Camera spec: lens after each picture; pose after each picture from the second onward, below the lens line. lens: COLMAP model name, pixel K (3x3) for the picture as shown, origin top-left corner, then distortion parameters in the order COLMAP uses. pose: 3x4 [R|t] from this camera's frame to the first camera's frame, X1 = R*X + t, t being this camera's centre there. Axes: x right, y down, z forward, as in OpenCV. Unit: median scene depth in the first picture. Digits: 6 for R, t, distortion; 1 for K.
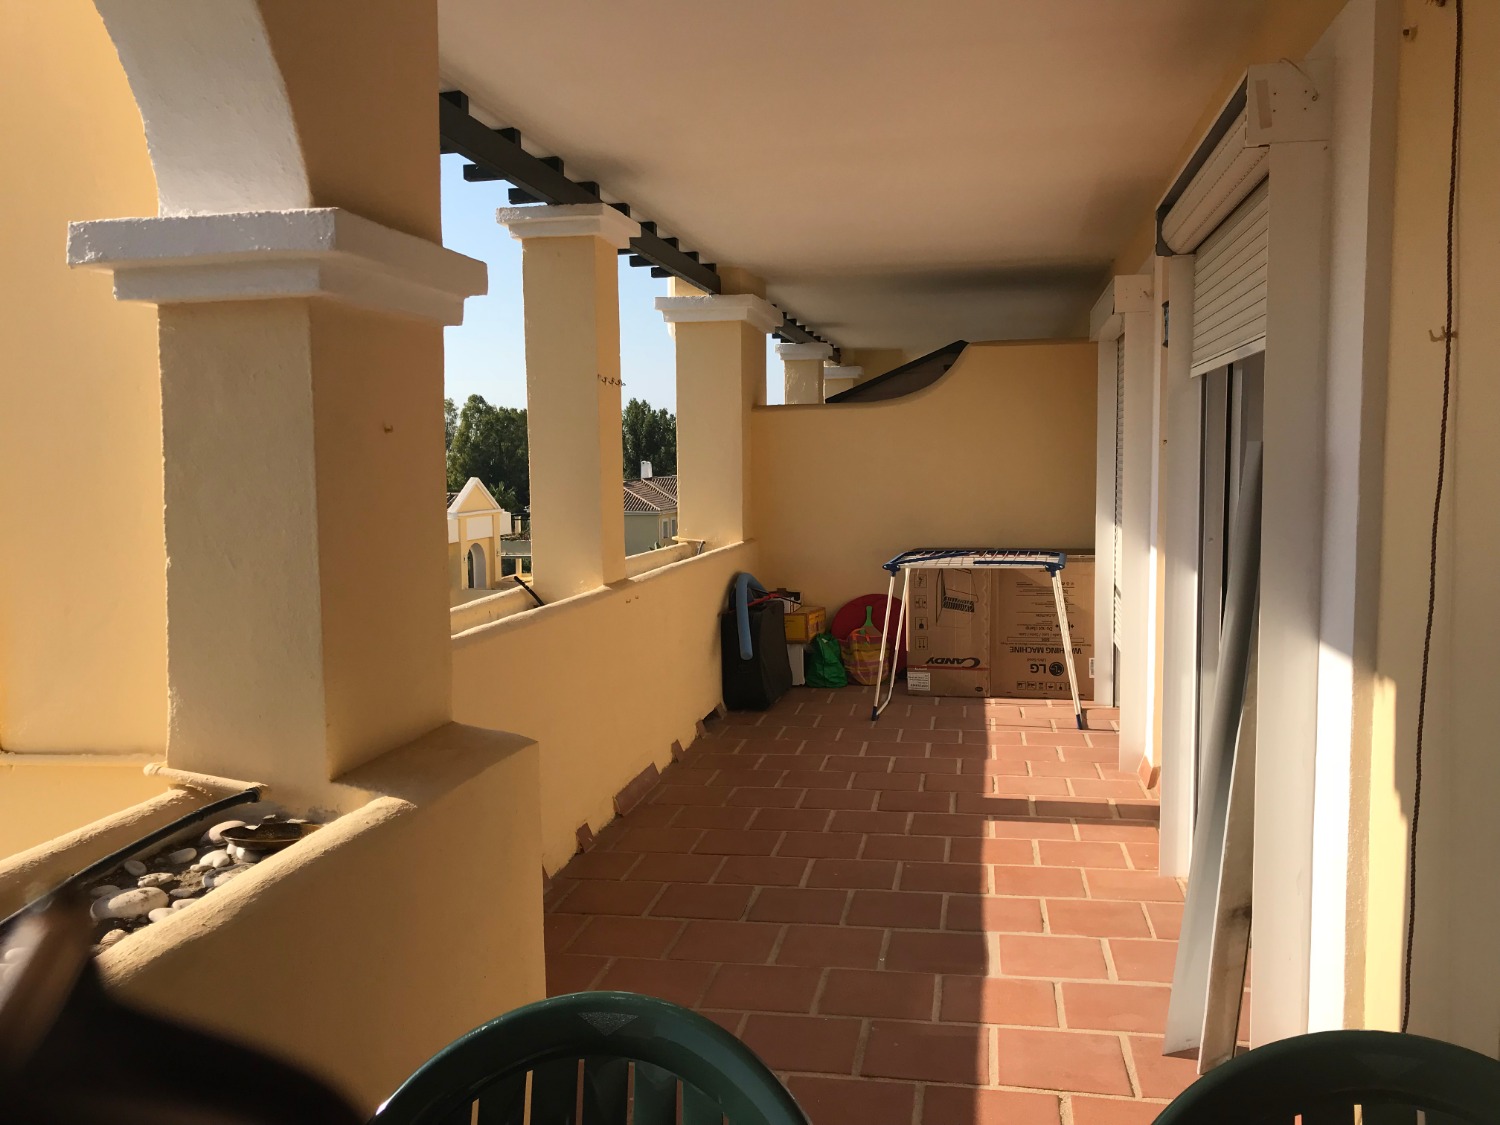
lens RADIAL K [[1203.0, 0, 730.4], [0, 1203.0, 566.1], [0, 0, 1]] dist [0.025591, -0.033581]
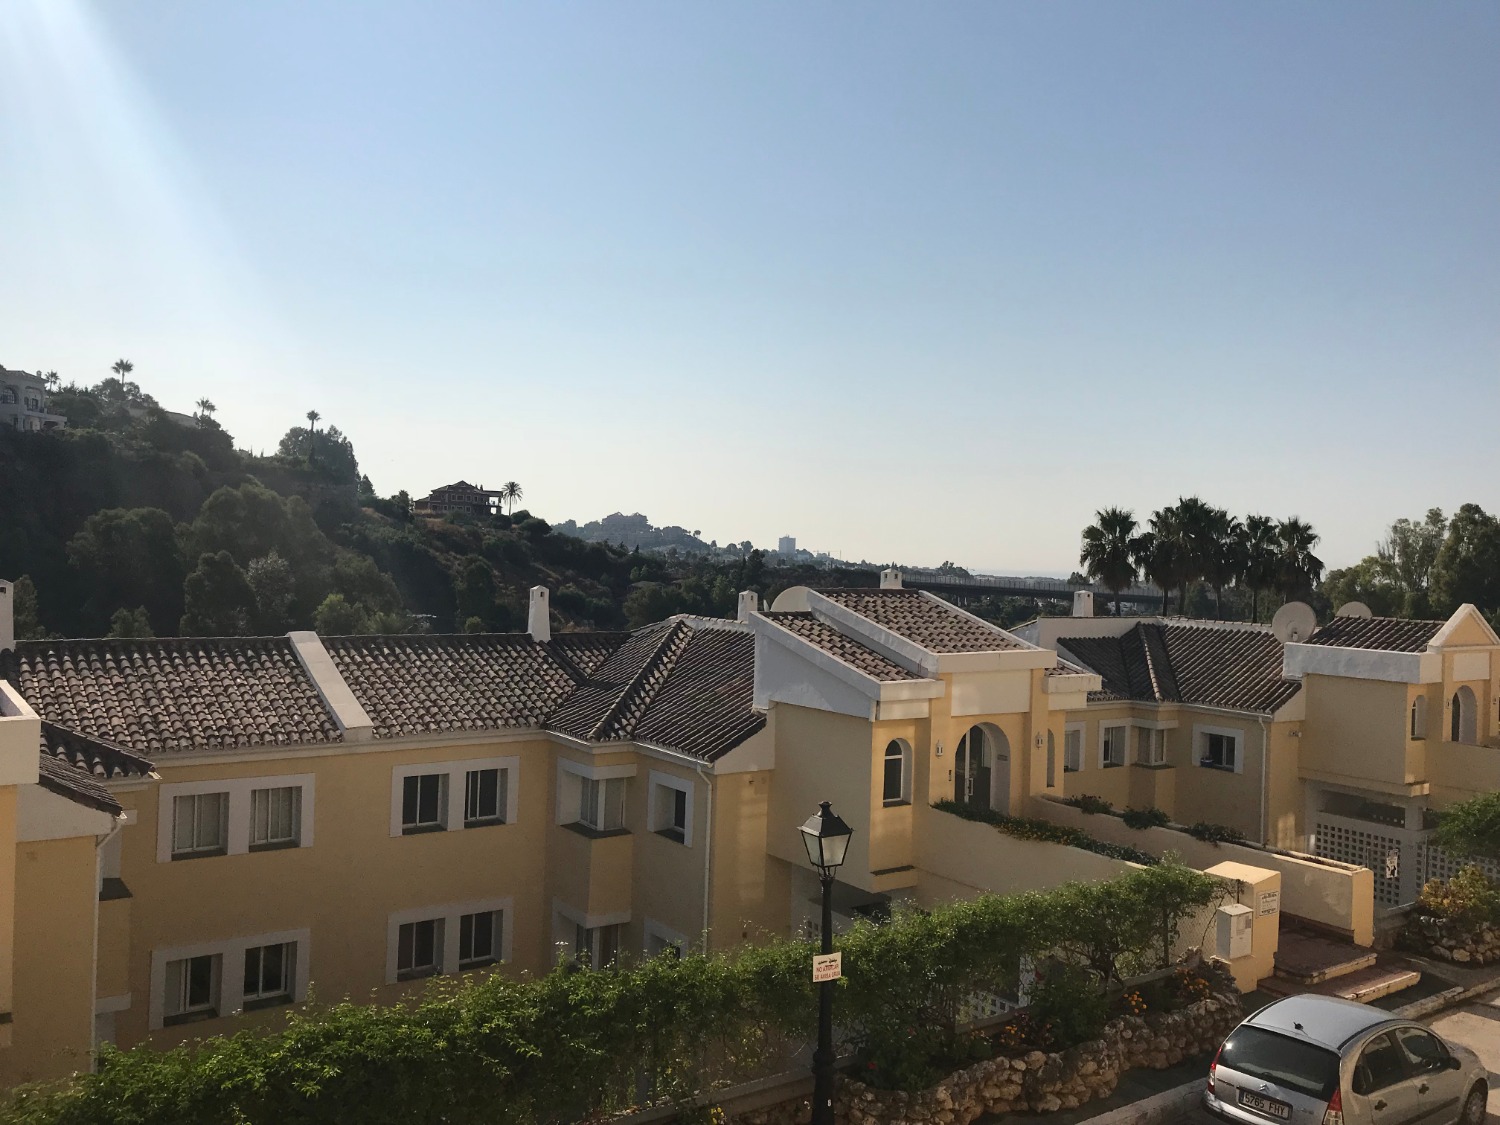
lens RADIAL K [[1203.0, 0, 749.3], [0, 1203.0, 535.3], [0, 0, 1]] dist [0.025591, -0.033581]
pose [[0.736655, 0.019567, -0.675986, -0.167217], [-0.096904, 0.992320, -0.076877, -0.084421], [0.669290, 0.122138, 0.732894, 0.649318]]
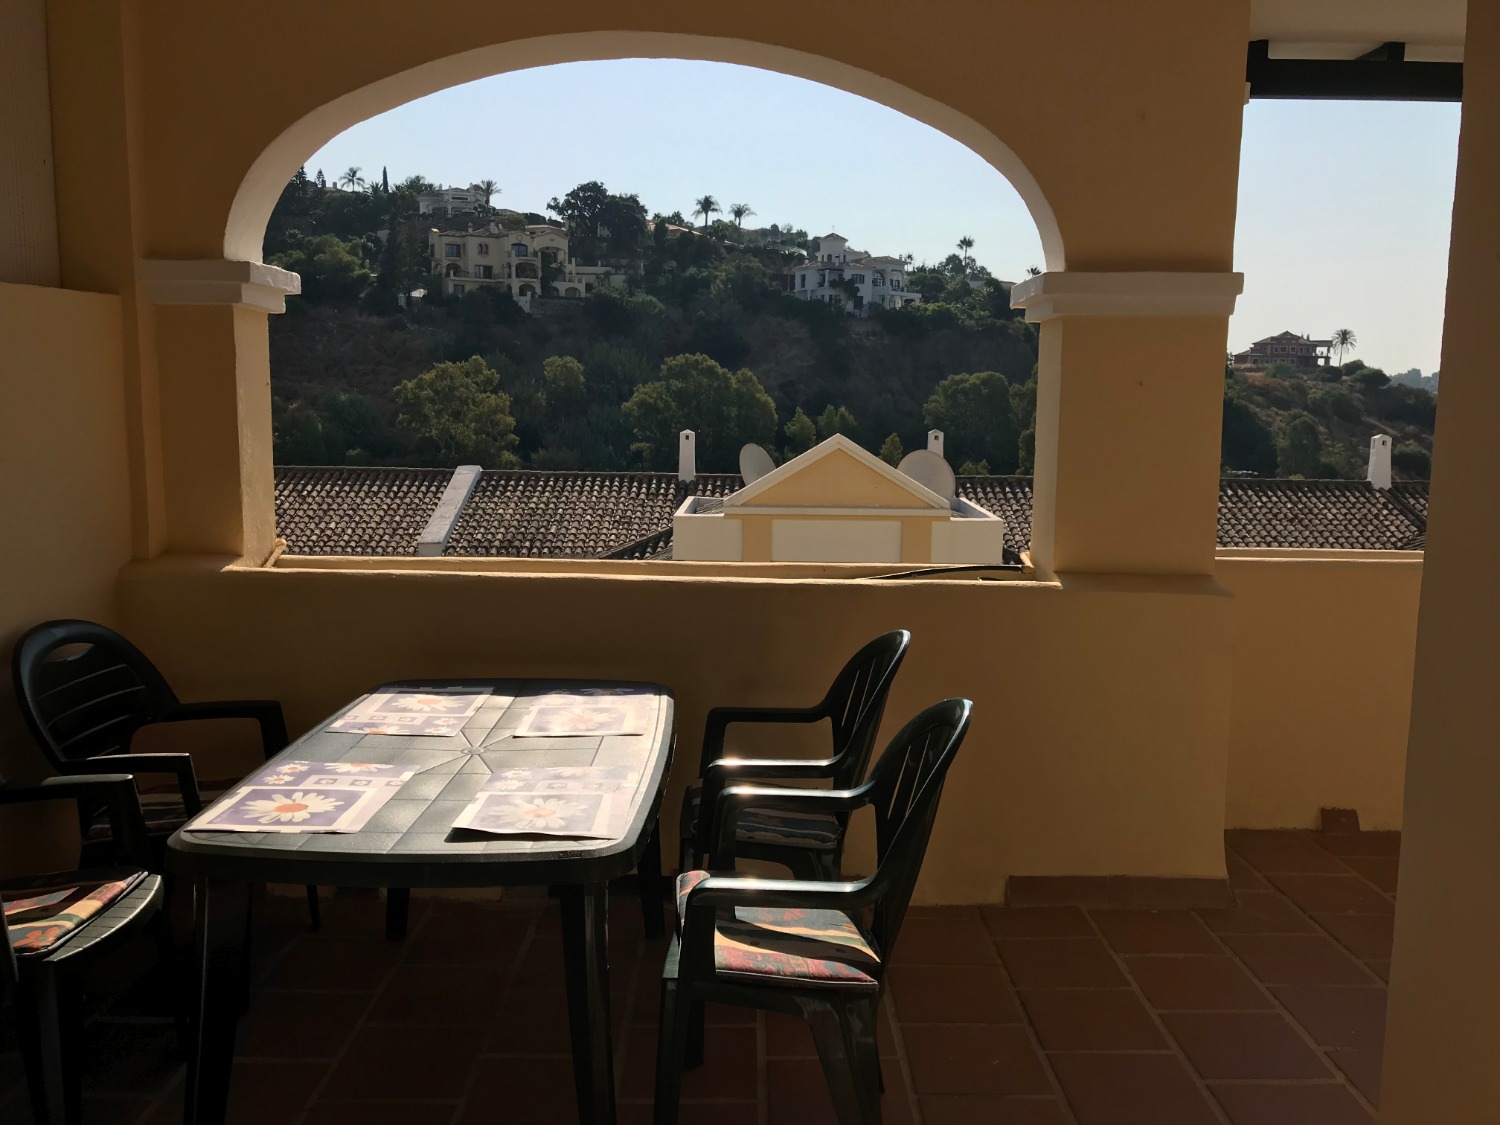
lens RADIAL K [[1203.0, 0, 765.4], [0, 1203.0, 554.6], [0, 0, 1]] dist [0.025591, -0.033581]
pose [[0.191990, 0.138293, -0.971604, 0.545060], [-0.101033, 0.987547, 0.120598, -0.012725], [0.976182, 0.075010, 0.203571, 0.048317]]
